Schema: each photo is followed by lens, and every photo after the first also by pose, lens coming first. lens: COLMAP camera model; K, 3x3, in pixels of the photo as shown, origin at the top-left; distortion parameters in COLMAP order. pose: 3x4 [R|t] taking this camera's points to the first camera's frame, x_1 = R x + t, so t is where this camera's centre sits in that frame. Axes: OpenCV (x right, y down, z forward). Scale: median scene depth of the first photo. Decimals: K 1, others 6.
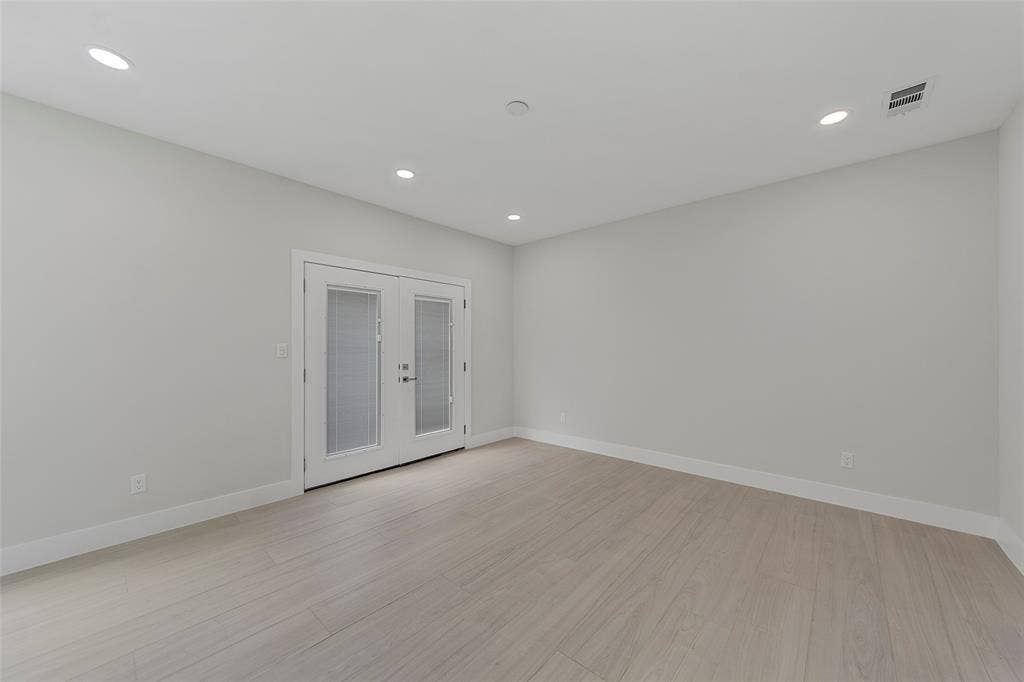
lens RADIAL K [[368.1, 0, 519.8], [0, 368.1, 342.6], [0, 0, 1]] dist [0.002354, -0.000390]
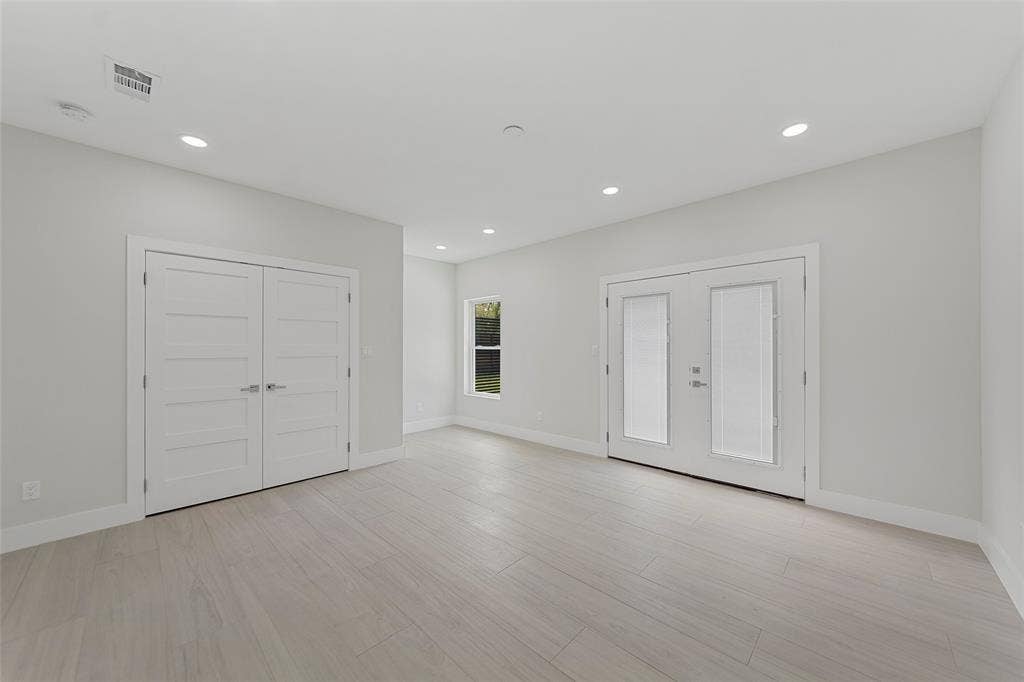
lens RADIAL K [[368.1, 0, 519.8], [0, 368.1, 342.6], [0, 0, 1]] dist [0.002354, -0.000390]
pose [[-0.032679, -0.016666, -0.999327, 0.655041], [0.010327, 0.999802, -0.017011, 0.009926], [0.999413, -0.010875, -0.032500, 0.634892]]
